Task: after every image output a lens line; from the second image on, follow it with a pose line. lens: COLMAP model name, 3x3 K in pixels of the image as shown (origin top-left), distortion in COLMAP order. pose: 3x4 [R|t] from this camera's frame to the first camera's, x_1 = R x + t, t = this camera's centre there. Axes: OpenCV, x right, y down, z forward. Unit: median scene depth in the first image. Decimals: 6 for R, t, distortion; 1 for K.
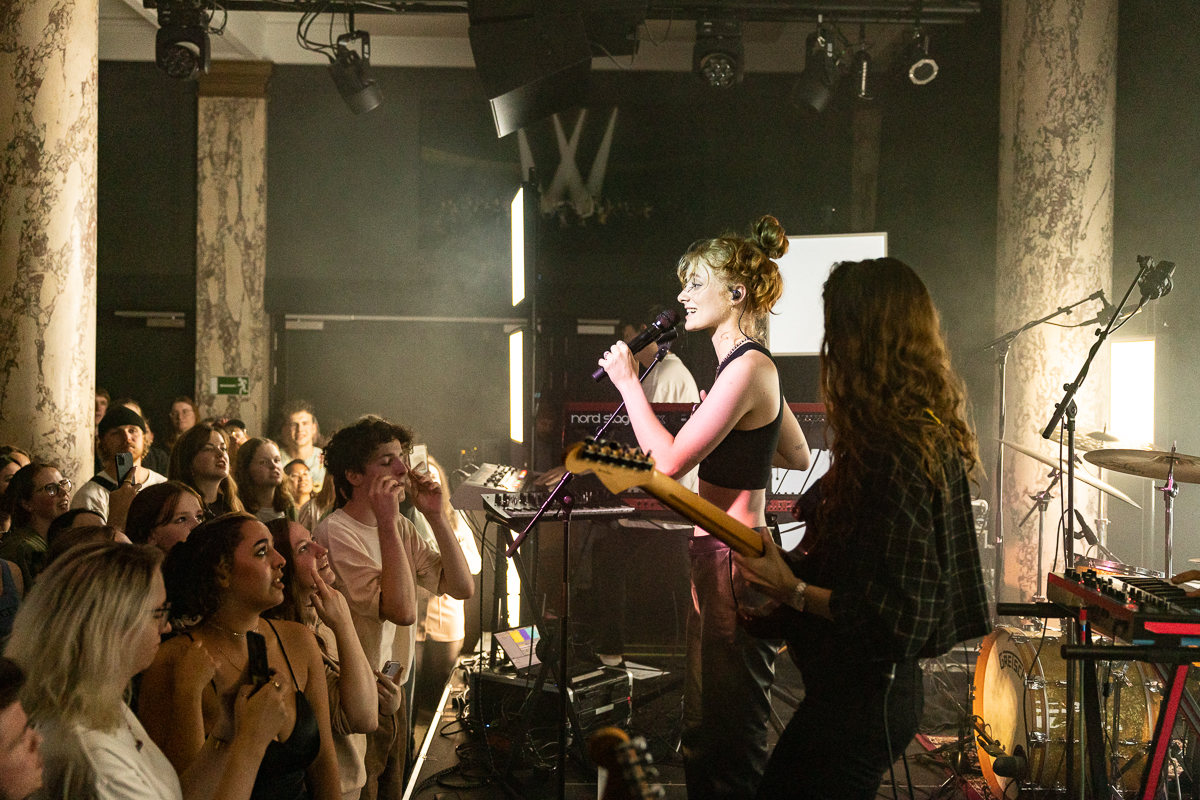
lens RADIAL K [[1344.2, 0, 563.9], [0, 1344.2, 400.6], [0, 0, 1]] dist [0.048335, 0.000000]
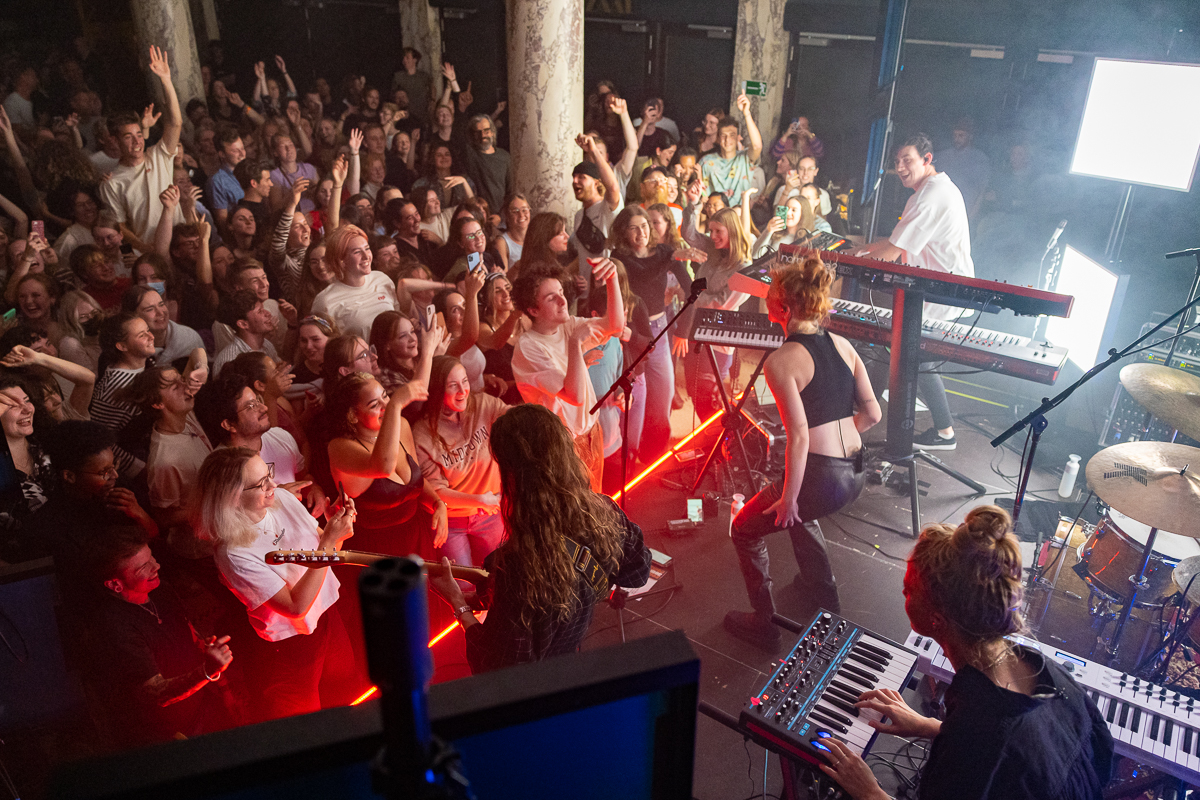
lens RADIAL K [[919.0, 0, 596.3], [0, 919.0, 391.3], [0, 0, 1]] dist [0.008470, 0.010543]
pose [[0.809673, 0.255125, -0.528527, 0.196379], [-0.001129, 0.901245, 0.433309, -0.138776], [0.586880, -0.350241, 0.730002, 0.112864]]
